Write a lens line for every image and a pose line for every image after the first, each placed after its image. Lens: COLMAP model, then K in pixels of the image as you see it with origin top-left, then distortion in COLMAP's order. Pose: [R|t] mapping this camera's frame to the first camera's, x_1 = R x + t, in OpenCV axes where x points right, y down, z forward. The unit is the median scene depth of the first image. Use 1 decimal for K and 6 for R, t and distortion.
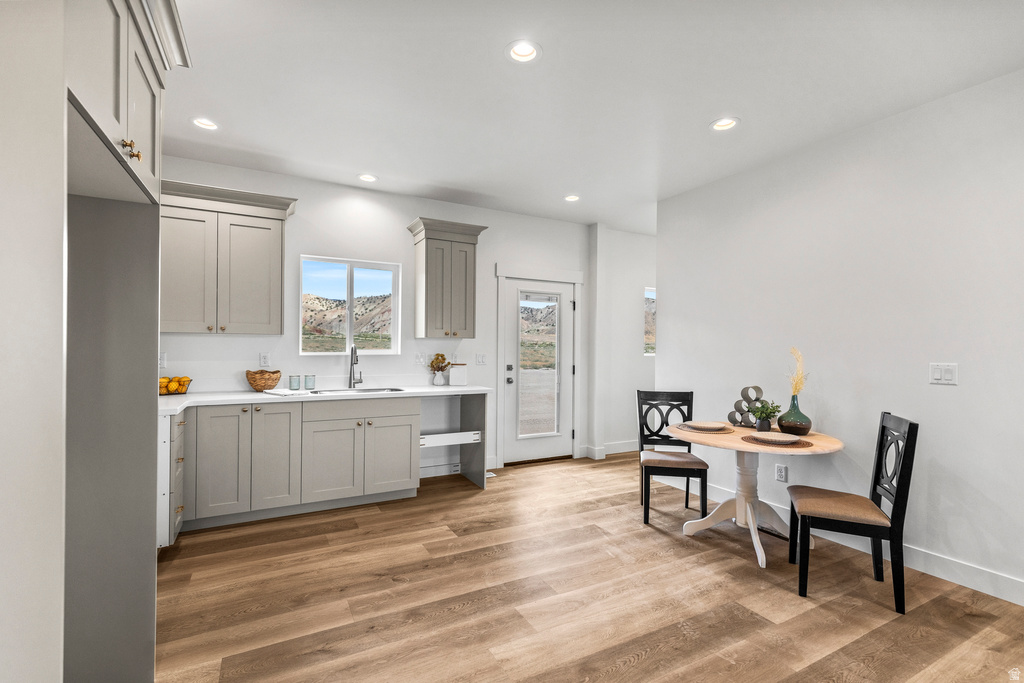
lens RADIAL K [[462.6, 0, 512.0], [0, 462.6, 341.5], [0, 0, 1]] dist [0.000732, 0.000003]
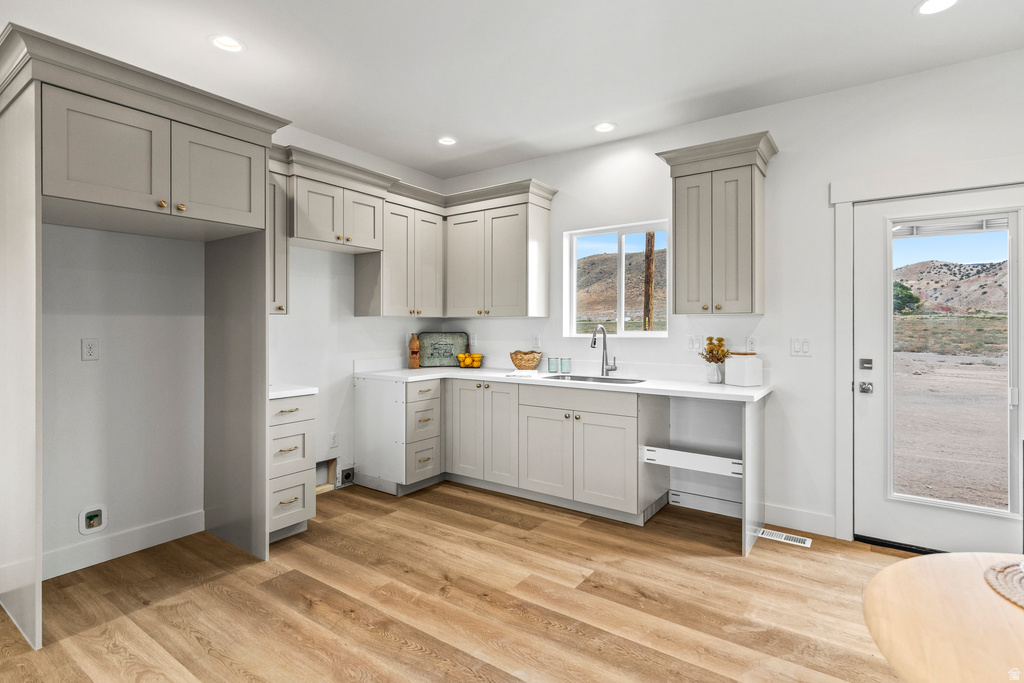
lens RADIAL K [[508.7, 0, 510.2], [0, 508.7, 319.5], [0, 0, 1]] dist [0.000069, -0.000394]
pose [[0.441619, -0.021460, -0.896946, 0.516180], [0.012706, 0.999763, -0.017664, 0.012637], [0.897113, -0.003596, 0.441787, 0.512663]]
